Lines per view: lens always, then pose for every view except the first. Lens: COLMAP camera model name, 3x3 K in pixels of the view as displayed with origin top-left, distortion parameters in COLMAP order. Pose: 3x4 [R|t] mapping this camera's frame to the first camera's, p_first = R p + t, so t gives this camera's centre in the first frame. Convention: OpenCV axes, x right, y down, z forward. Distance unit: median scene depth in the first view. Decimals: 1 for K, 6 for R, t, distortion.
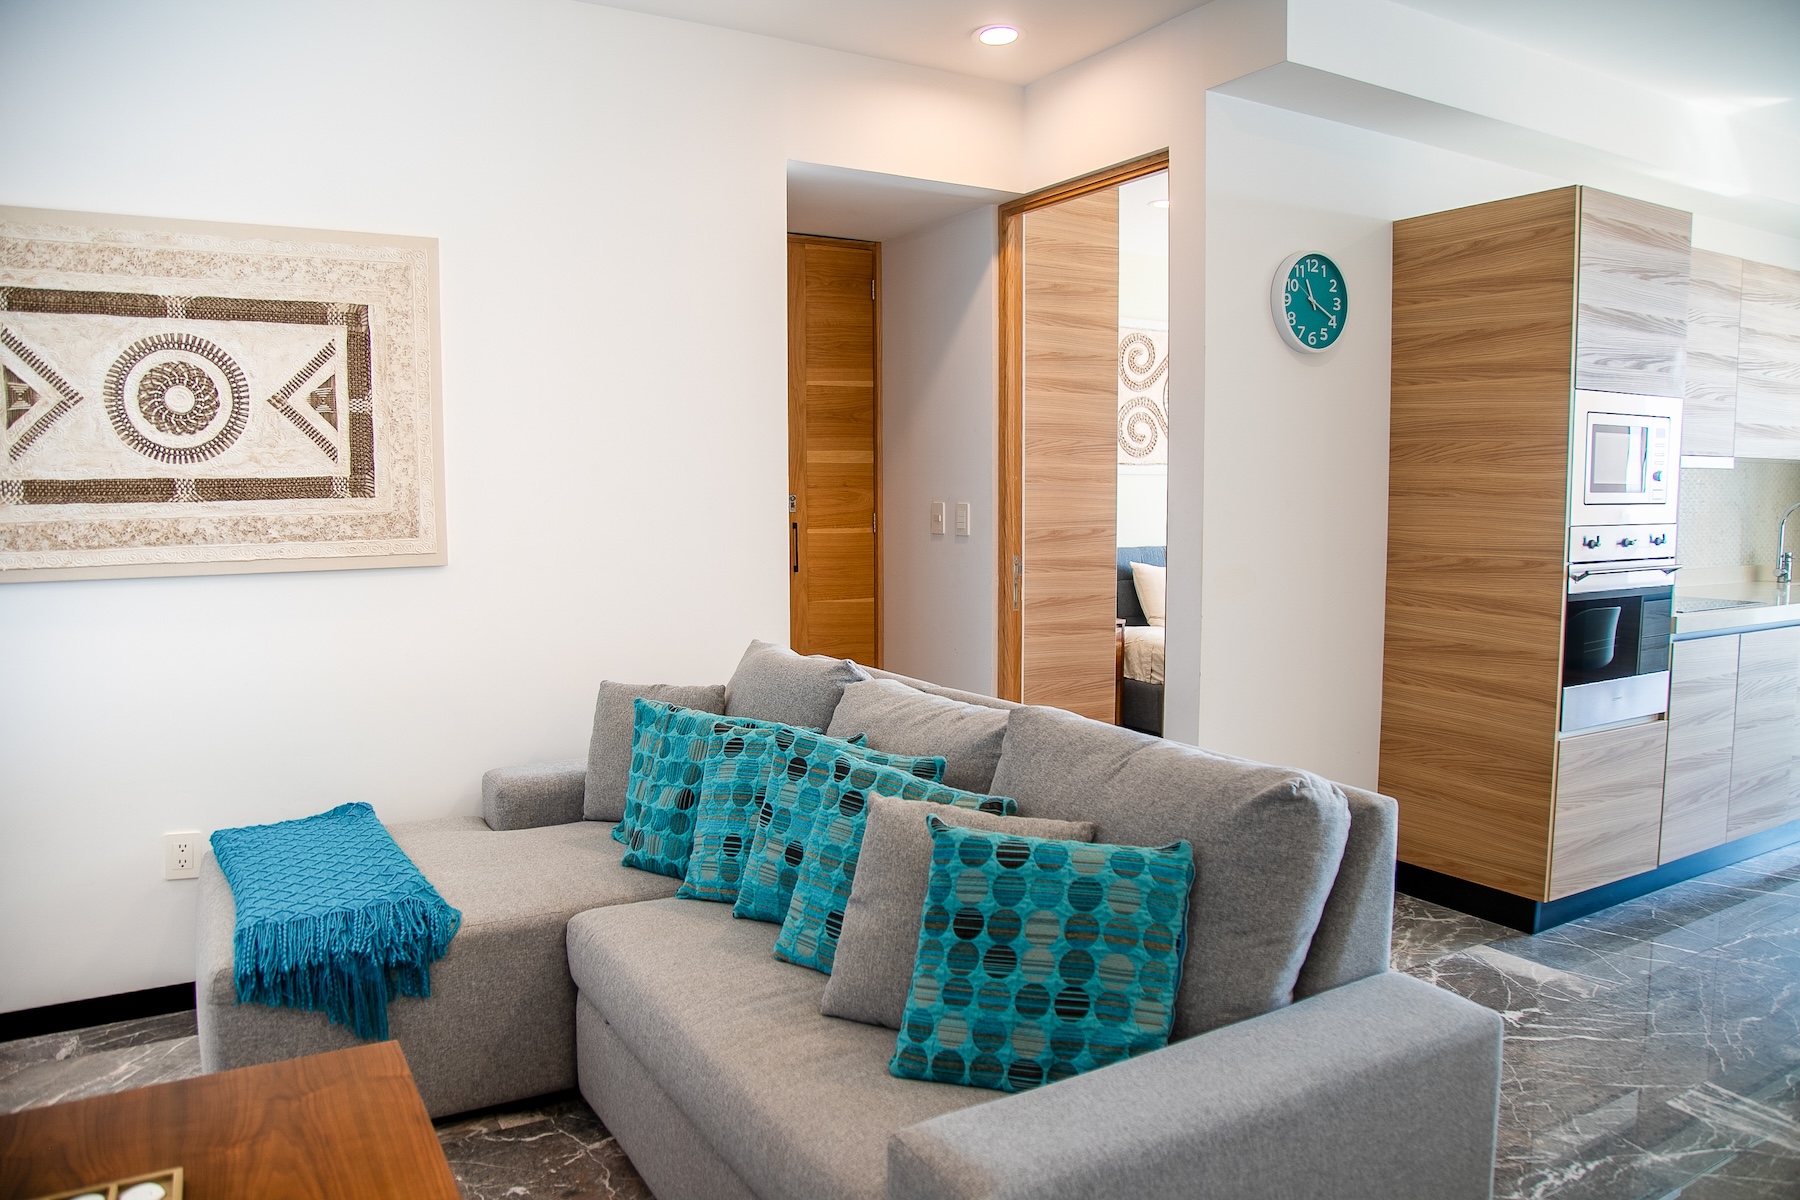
lens RADIAL K [[1248.8, 0, 905.9], [0, 1248.8, 602.3], [0, 0, 1]] dist [-0.108434, 0.057602]
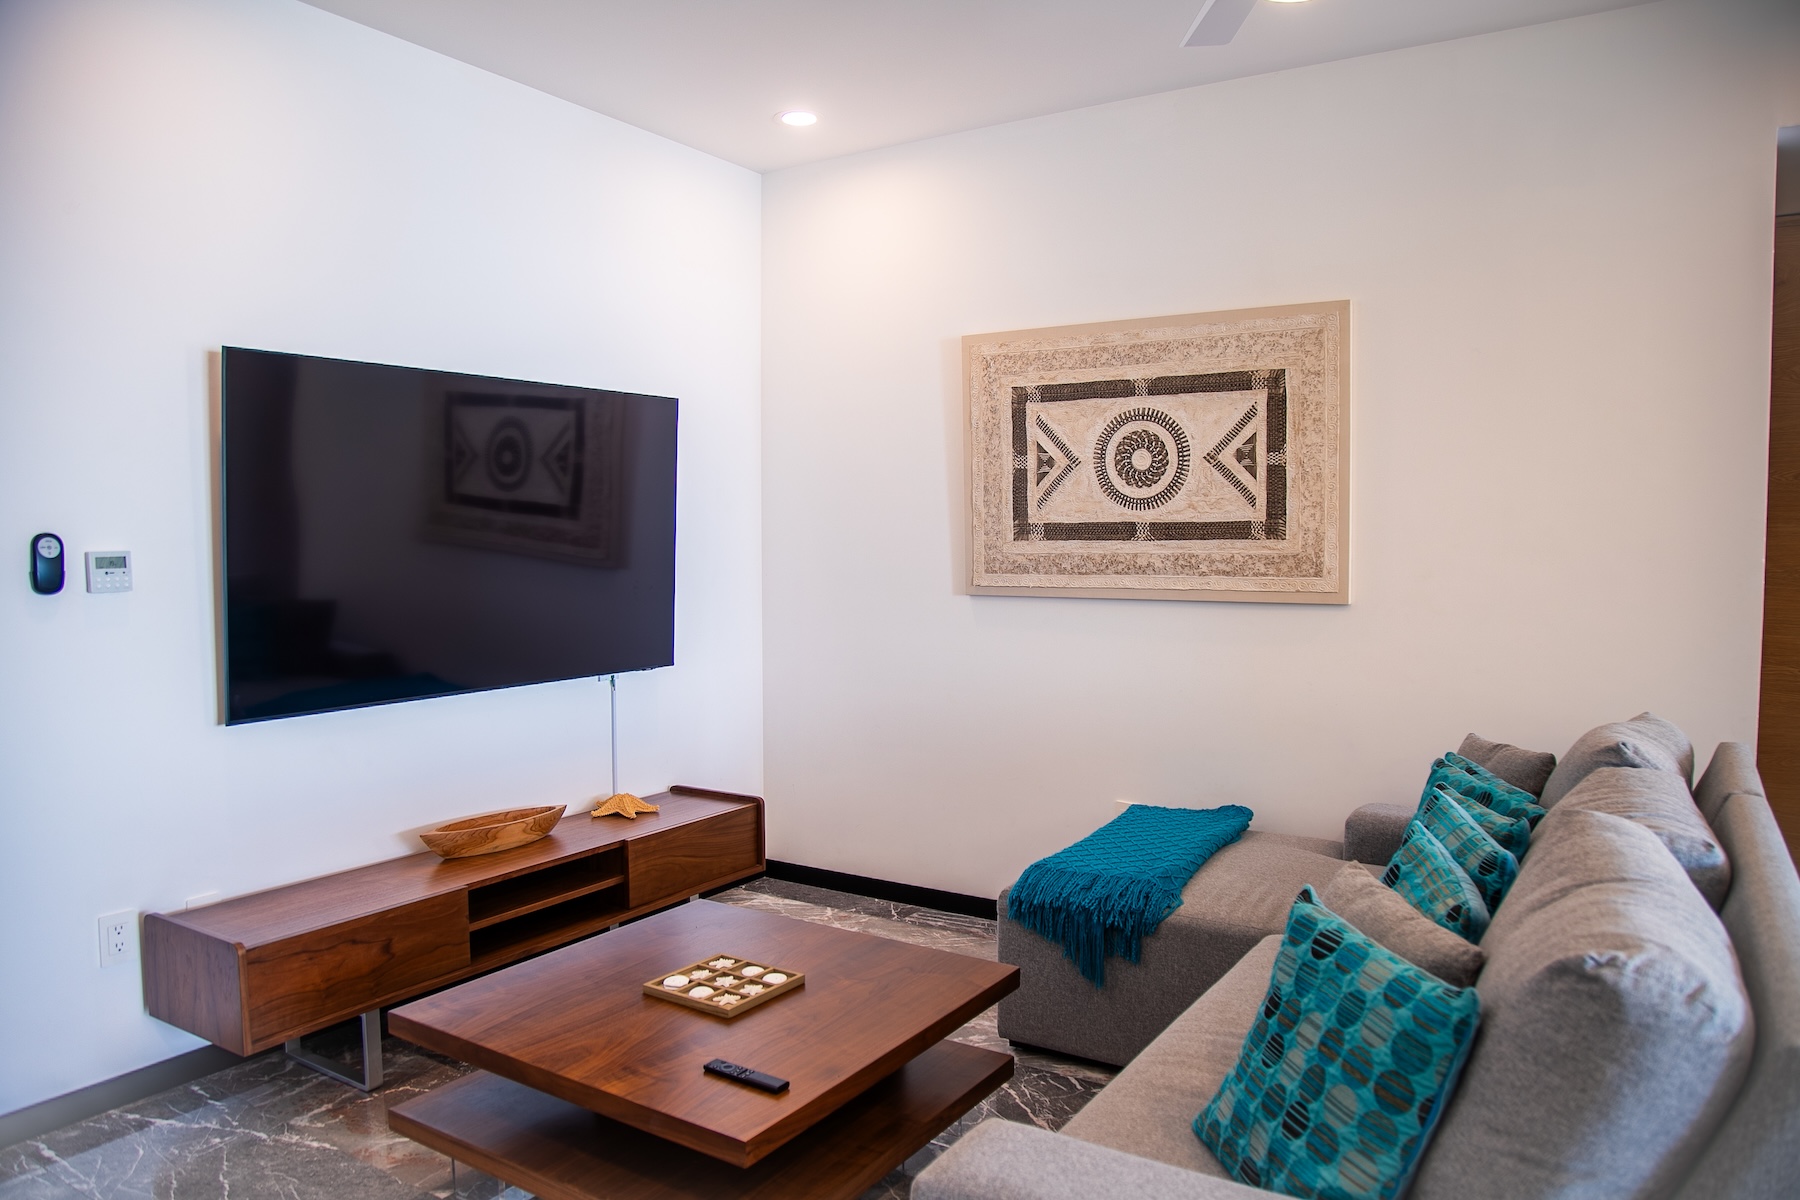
lens RADIAL K [[1248.8, 0, 907.7], [0, 1248.8, 599.6], [0, 0, 1]] dist [-0.108434, 0.057602]
pose [[0.448958, 0.049797, -0.892164, 0.455412], [-0.083029, 0.996451, 0.013835, -0.019483], [0.889687, 0.067864, 0.451499, 0.201951]]
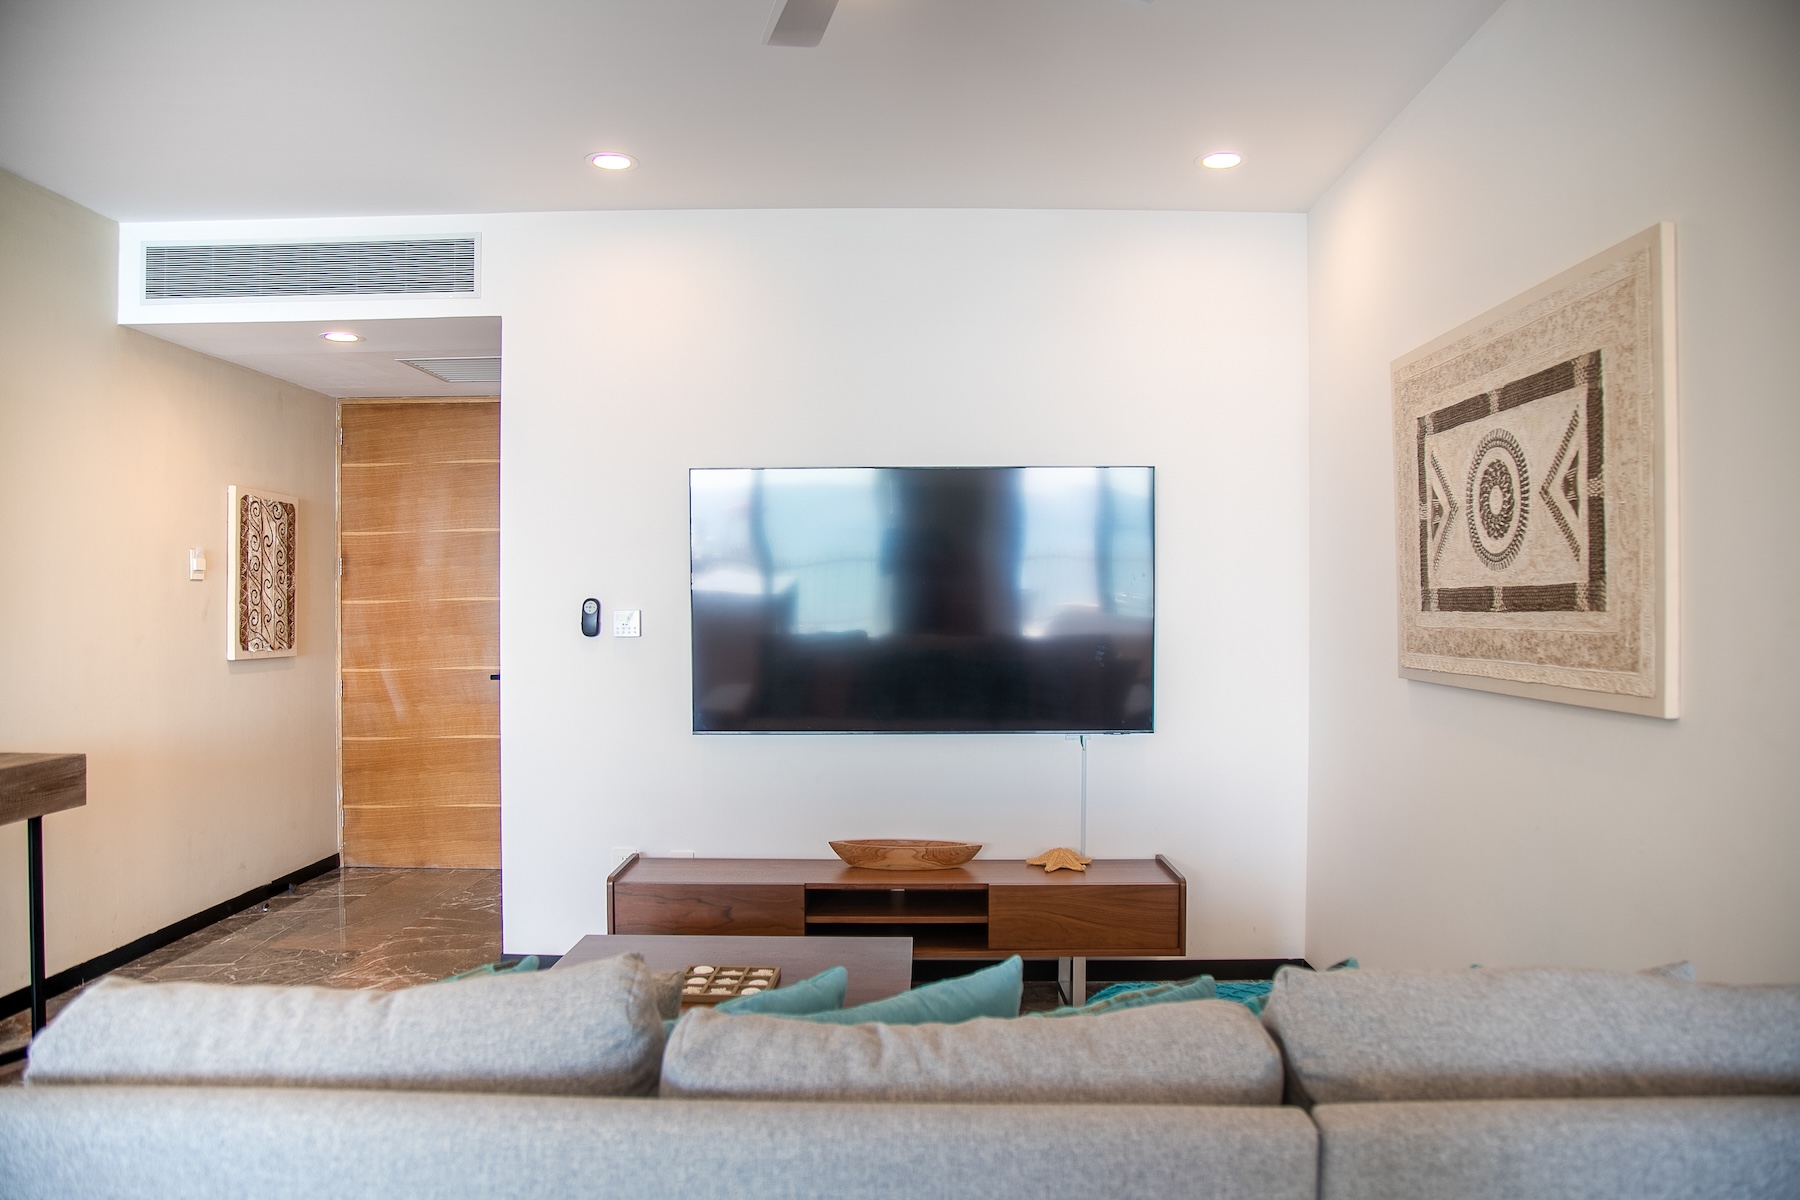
lens RADIAL K [[1248.8, 0, 902.9], [0, 1248.8, 600.4], [0, 0, 1]] dist [-0.108434, 0.057602]
pose [[-0.528498, 0.000329, -0.848935, 0.421889], [-0.080324, 0.995494, 0.050390, -0.102492], [0.845126, 0.094821, -0.526090, 1.107179]]
